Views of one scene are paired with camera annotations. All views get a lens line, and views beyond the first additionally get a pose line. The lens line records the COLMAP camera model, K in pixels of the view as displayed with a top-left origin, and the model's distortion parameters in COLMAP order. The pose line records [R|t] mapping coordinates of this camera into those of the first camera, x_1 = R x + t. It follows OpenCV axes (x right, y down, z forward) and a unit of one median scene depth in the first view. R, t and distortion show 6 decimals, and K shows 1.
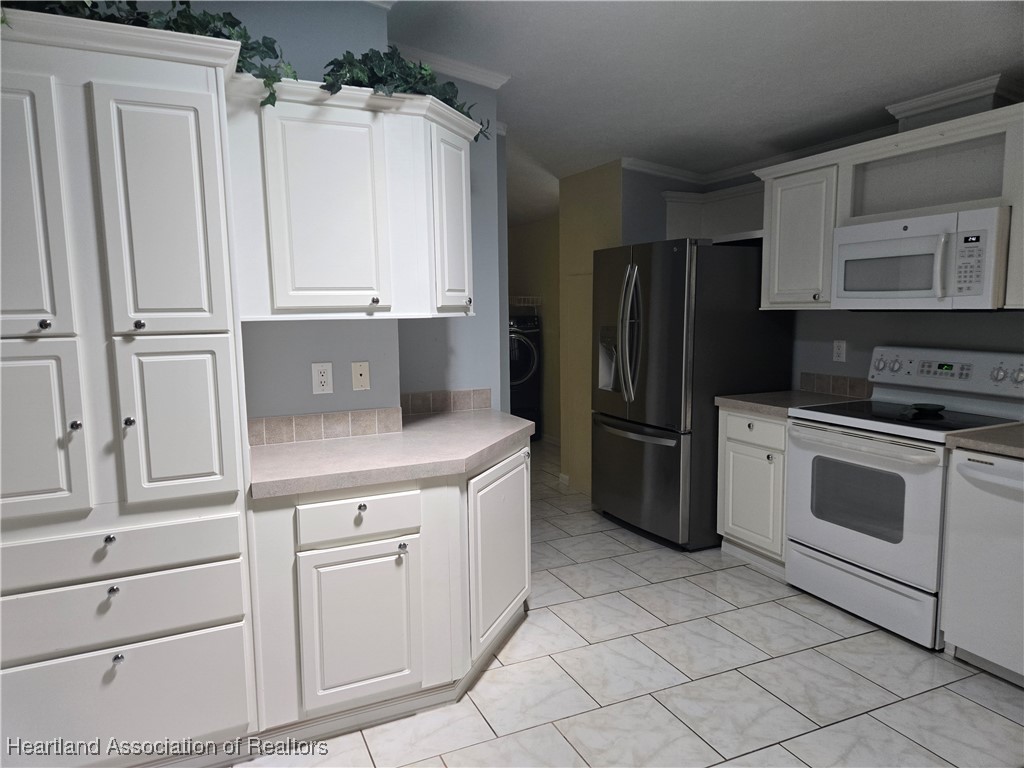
lens RADIAL K [[695.6, 0, 513.2], [0, 695.6, 382.1], [0, 0, 1]] dist [0.072056, -0.046013]
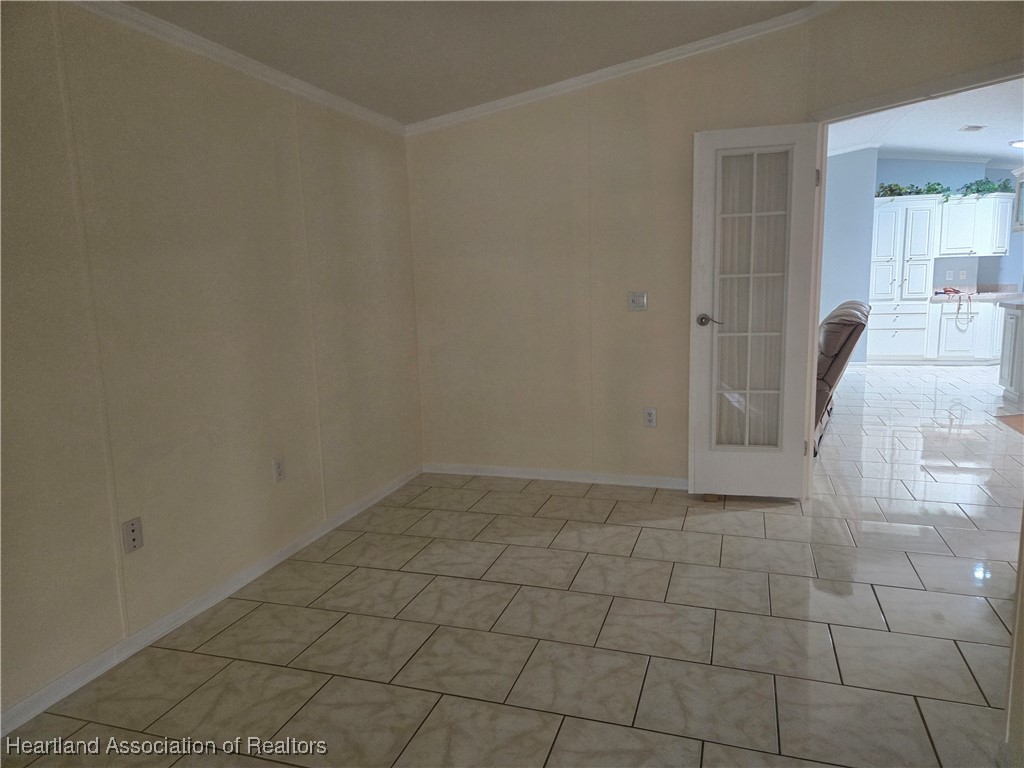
lens RADIAL K [[695.6, 0, 519.3], [0, 695.6, 380.1], [0, 0, 1]] dist [0.072056, -0.046013]
pose [[0.733318, 0.097545, -0.672852, 0.658703], [-0.056910, 0.994988, 0.082222, 0.395780], [0.677499, -0.022003, 0.735194, -3.463124]]
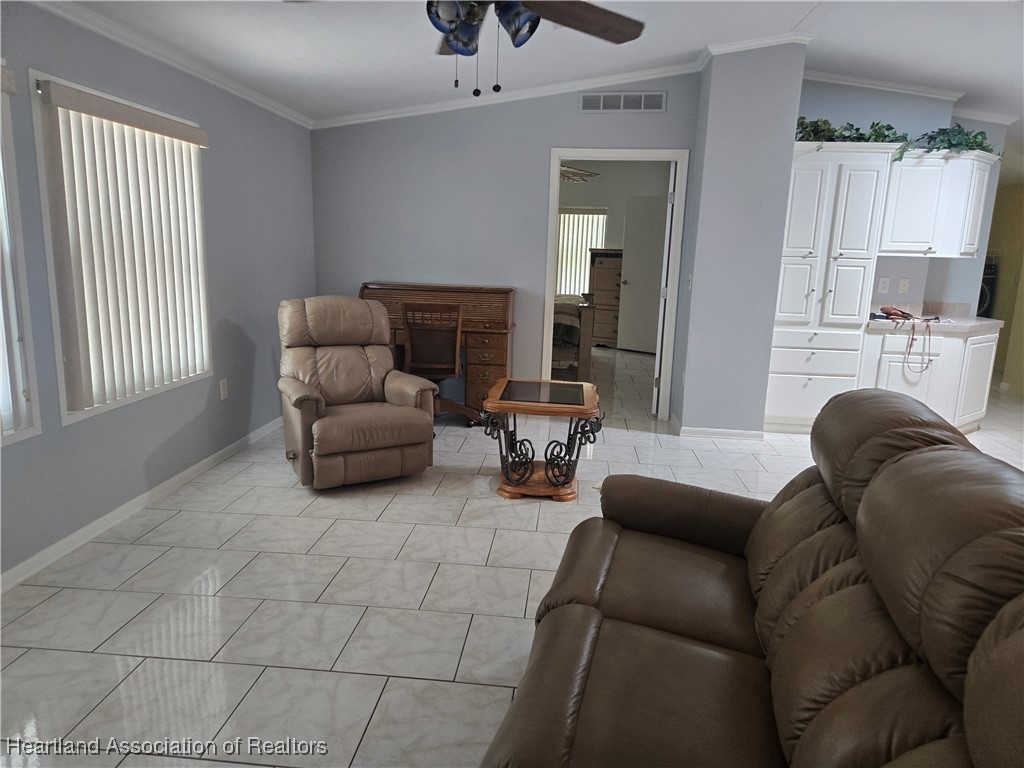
lens RADIAL K [[695.6, 0, 508.5], [0, 695.6, 379.7], [0, 0, 1]] dist [0.072056, -0.046013]
pose [[0.866256, 0.136216, -0.480672, -0.226179], [-0.101958, 0.990065, 0.096824, 0.212716], [0.489086, -0.034866, 0.871539, -1.615825]]
